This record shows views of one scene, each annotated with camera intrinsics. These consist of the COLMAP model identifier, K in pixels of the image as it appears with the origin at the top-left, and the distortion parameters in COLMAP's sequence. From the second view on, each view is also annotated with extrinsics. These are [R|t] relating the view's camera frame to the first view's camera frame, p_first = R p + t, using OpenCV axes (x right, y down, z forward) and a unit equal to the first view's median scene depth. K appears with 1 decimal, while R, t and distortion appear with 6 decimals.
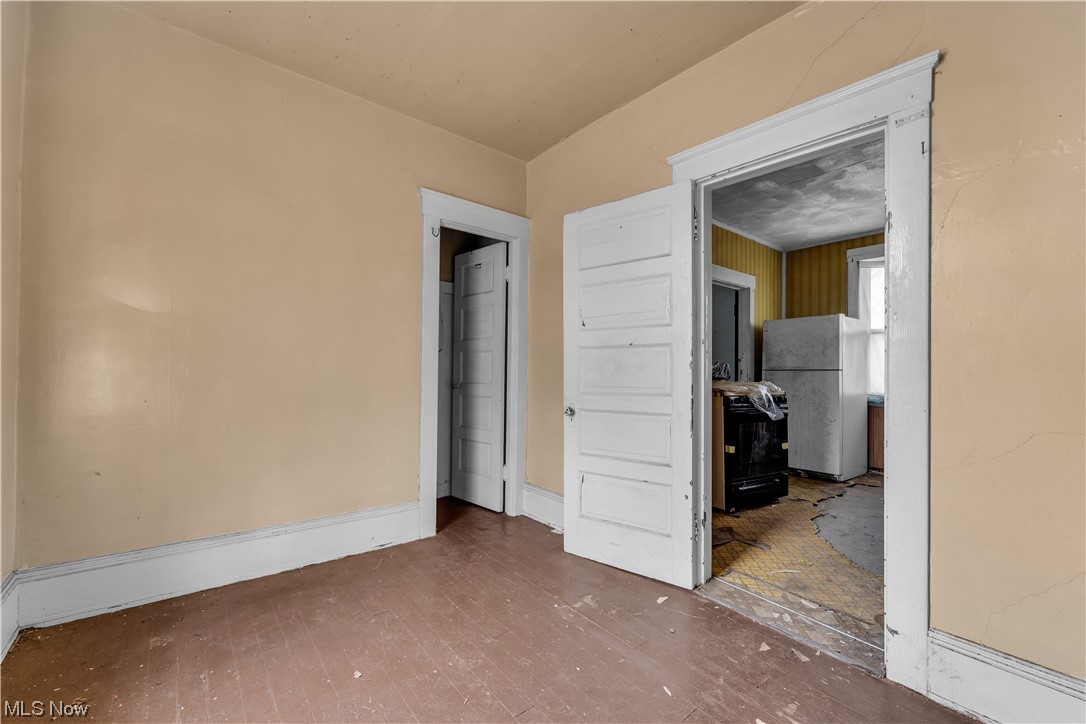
lens RADIAL K [[438.3, 0, 534.9], [0, 438.3, 367.1], [0, 0, 1]] dist [-0.004041, -0.000184]
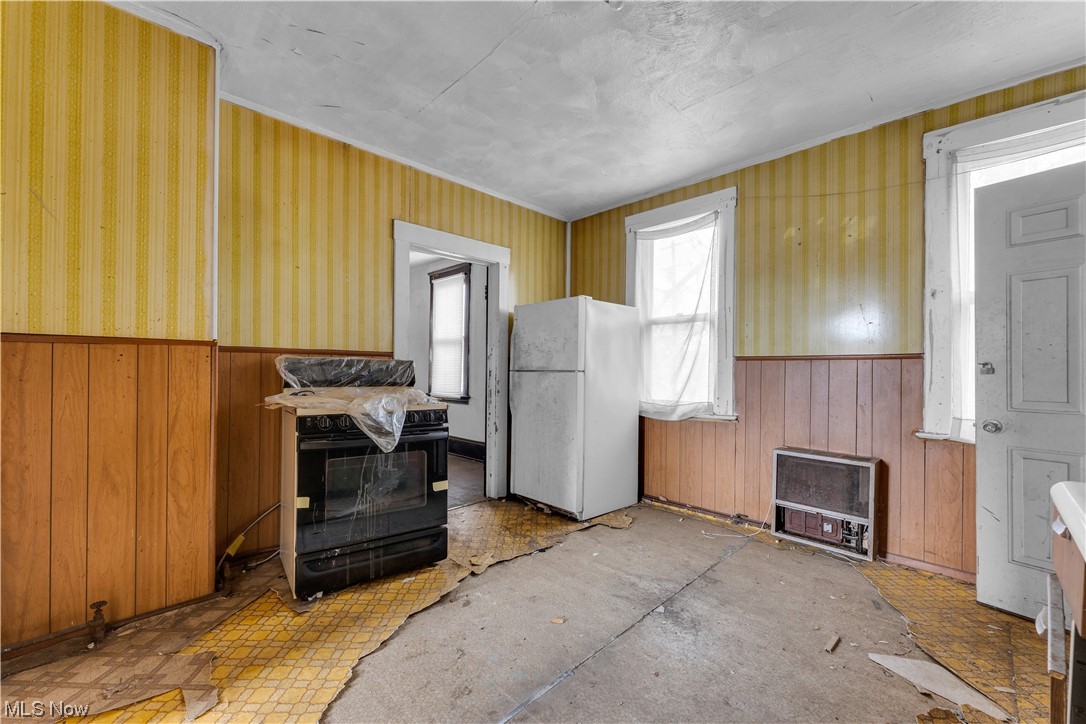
lens RADIAL K [[438.3, 0, 534.9], [0, 438.3, 367.1], [0, 0, 1]] dist [-0.004041, -0.000184]
pose [[0.994778, -0.003930, 0.101984, 0.487964], [0.003576, 0.999987, 0.003657, -0.002495], [-0.101997, -0.003273, 0.994779, 0.241324]]
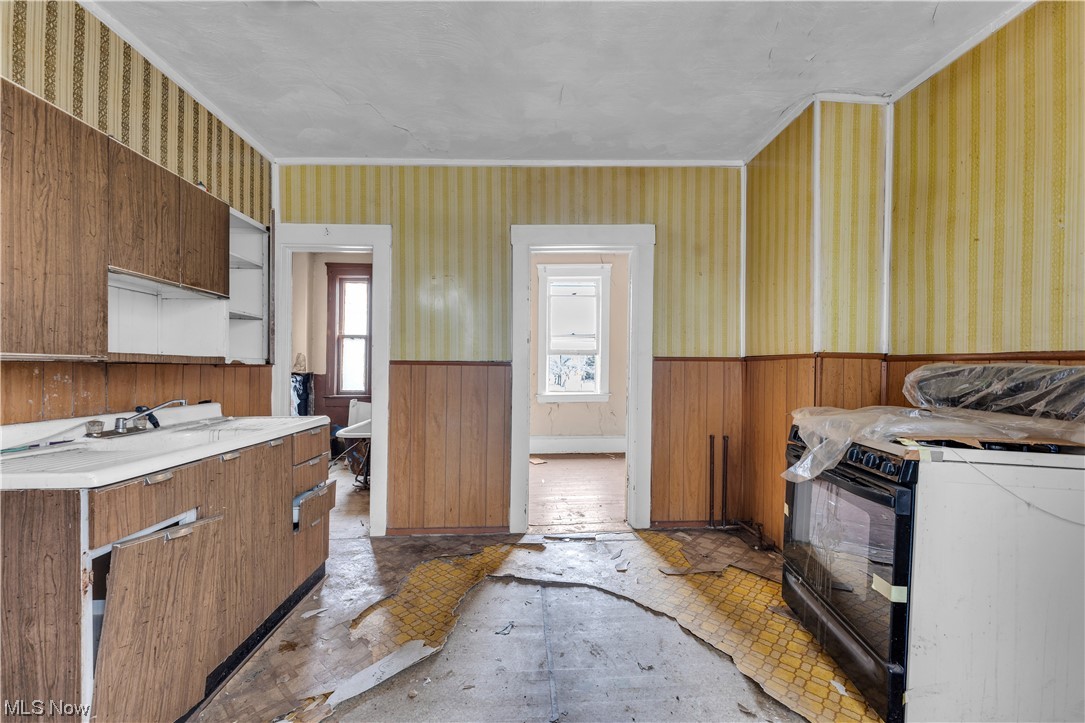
lens RADIAL K [[434.3, 0, 537.0], [0, 434.3, 367.0], [0, 0, 1]] dist [0.001981, 0.000006]
pose [[-0.590524, -0.012489, -0.806923, 0.799048], [-0.011858, 0.999907, -0.006798, -0.005148], [0.806933, 0.005554, -0.590617, 0.737465]]
